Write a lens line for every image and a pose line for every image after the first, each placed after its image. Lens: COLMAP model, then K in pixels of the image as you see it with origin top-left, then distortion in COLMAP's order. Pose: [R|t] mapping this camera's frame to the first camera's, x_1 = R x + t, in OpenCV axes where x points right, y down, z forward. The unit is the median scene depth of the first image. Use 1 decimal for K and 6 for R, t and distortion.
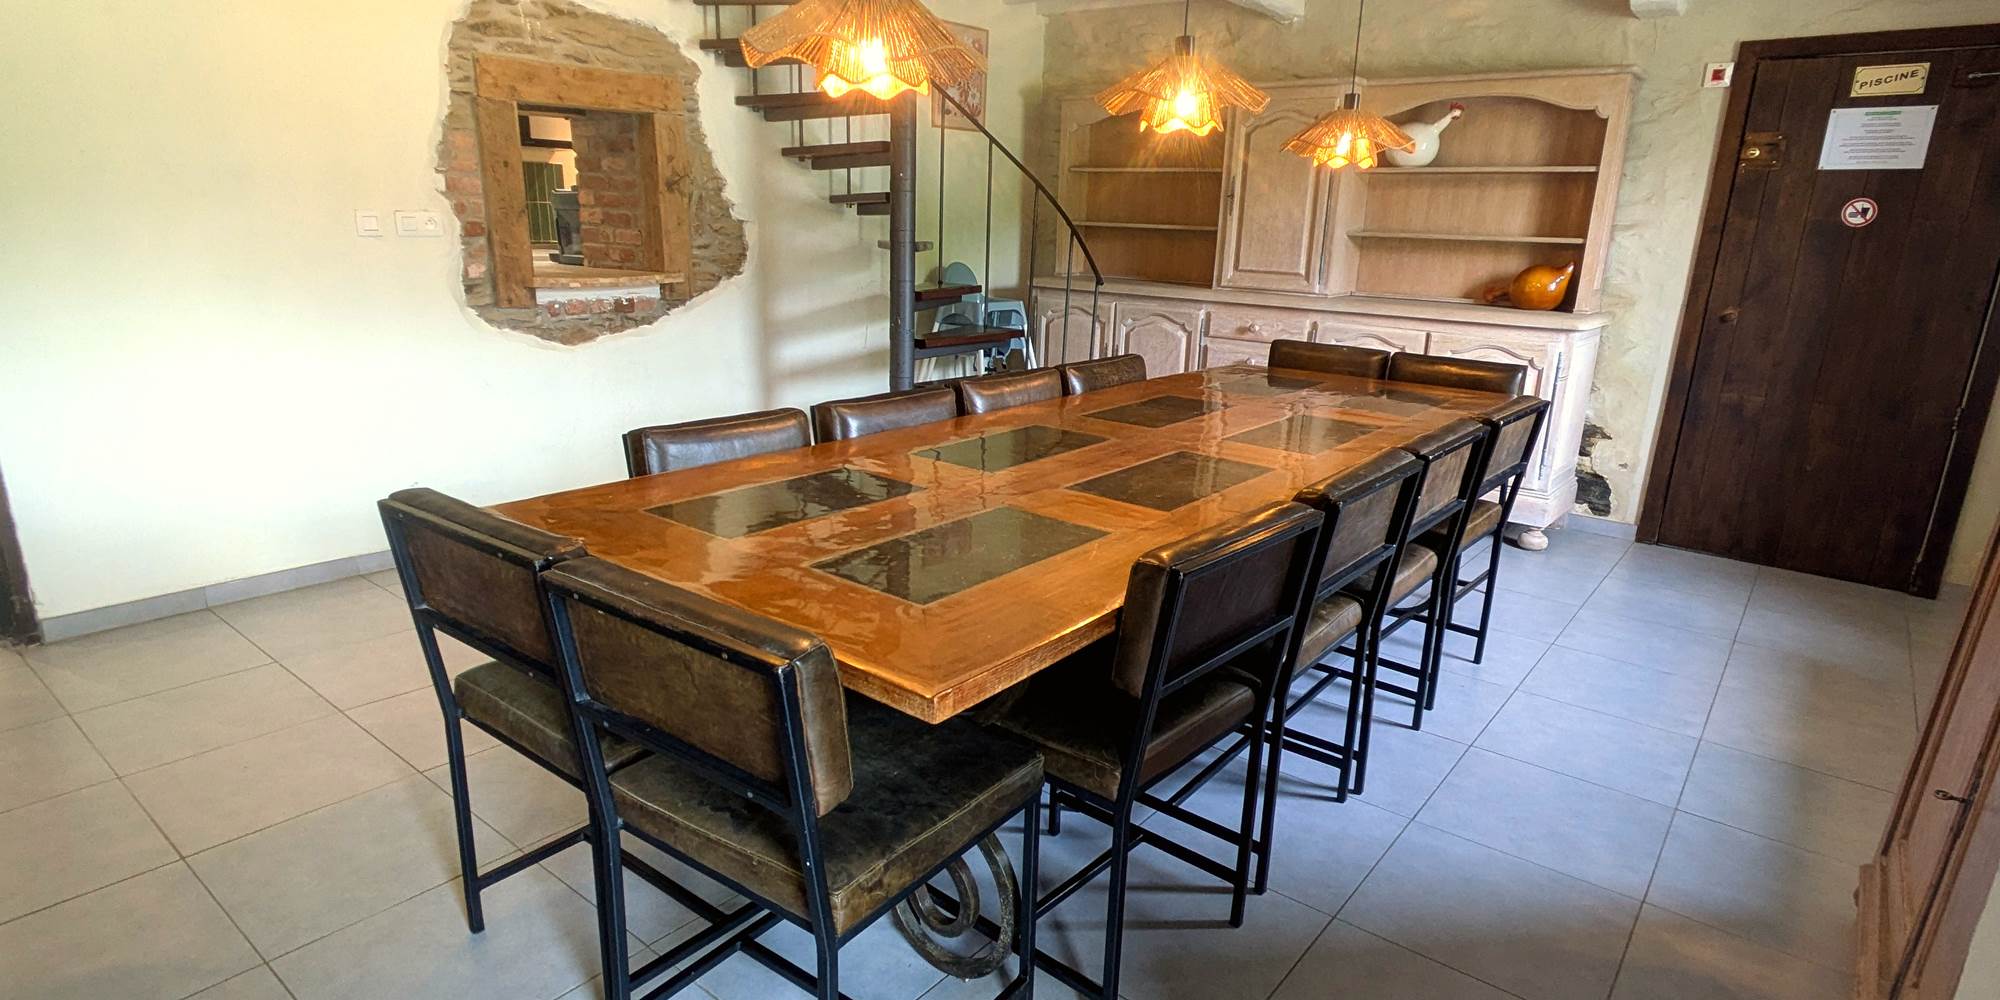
lens RADIAL K [[1043.6, 0, 1000.0], [0, 1043.6, 506.0], [0, 0, 1]] dist [-0.001833, 0.001860]
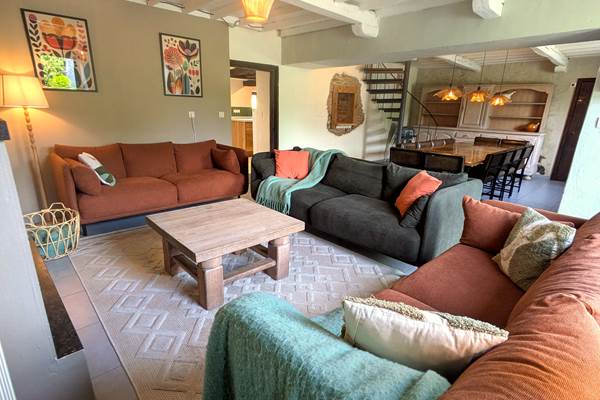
lens RADIAL K [[313.3, 0, 299.3], [0, 313.3, 202.0], [0, 0, 1]] dist [-0.001366, 0.001420]
pose [[0.990765, 0.039185, -0.129804, -0.366925], [-0.036982, 0.999129, 0.019341, 0.155950], [0.130449, -0.014362, 0.991351, -0.621709]]
